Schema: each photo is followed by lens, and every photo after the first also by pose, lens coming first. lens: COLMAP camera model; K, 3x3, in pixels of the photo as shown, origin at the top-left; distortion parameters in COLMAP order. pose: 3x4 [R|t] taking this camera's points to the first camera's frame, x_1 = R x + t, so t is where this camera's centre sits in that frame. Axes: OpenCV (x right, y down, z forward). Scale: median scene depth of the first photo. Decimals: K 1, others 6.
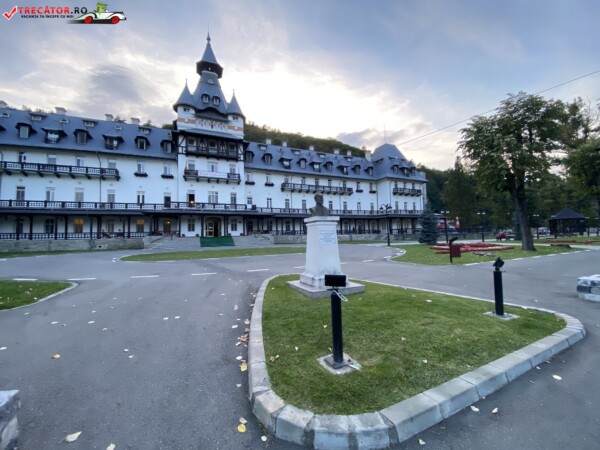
lens RADIAL K [[237.8, 0, 300.0], [0, 237.8, 225.0], [0, 0, 1]] dist [0.028753, -0.025900]
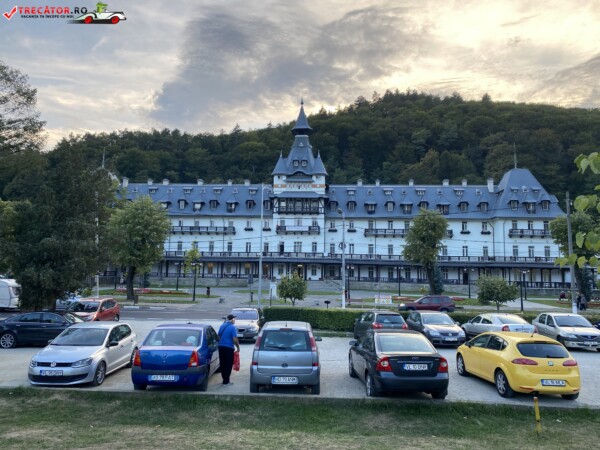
lens RADIAL K [[448.2, 0, 299.3], [0, 448.2, 217.9], [0, 0, 1]] dist [0.108602, -0.159244]
pose [[0.876388, -0.021842, -0.481111, 0.738241], [-0.018139, 0.996765, -0.078293, -0.086522], [0.481264, 0.077342, 0.873157, -0.983342]]
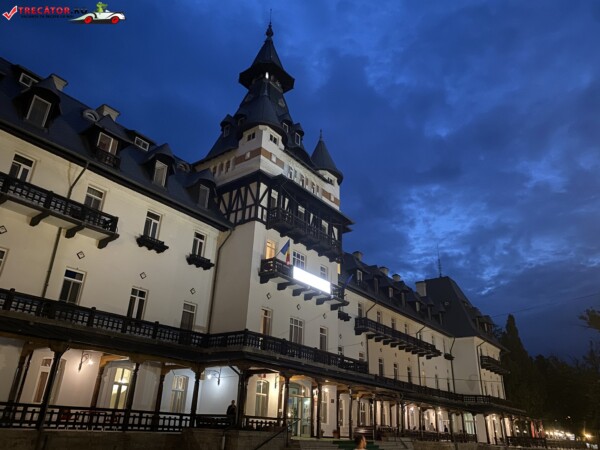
lens RADIAL K [[448.4, 0, 299.2], [0, 448.4, 218.6], [0, 0, 1]] dist [0.029692, -0.001739]
pose [[0.882444, 0.257933, 0.393400, -0.737571], [-0.094810, 0.916634, -0.388322, 0.008461], [-0.460765, 0.305374, 0.833332, 0.279860]]
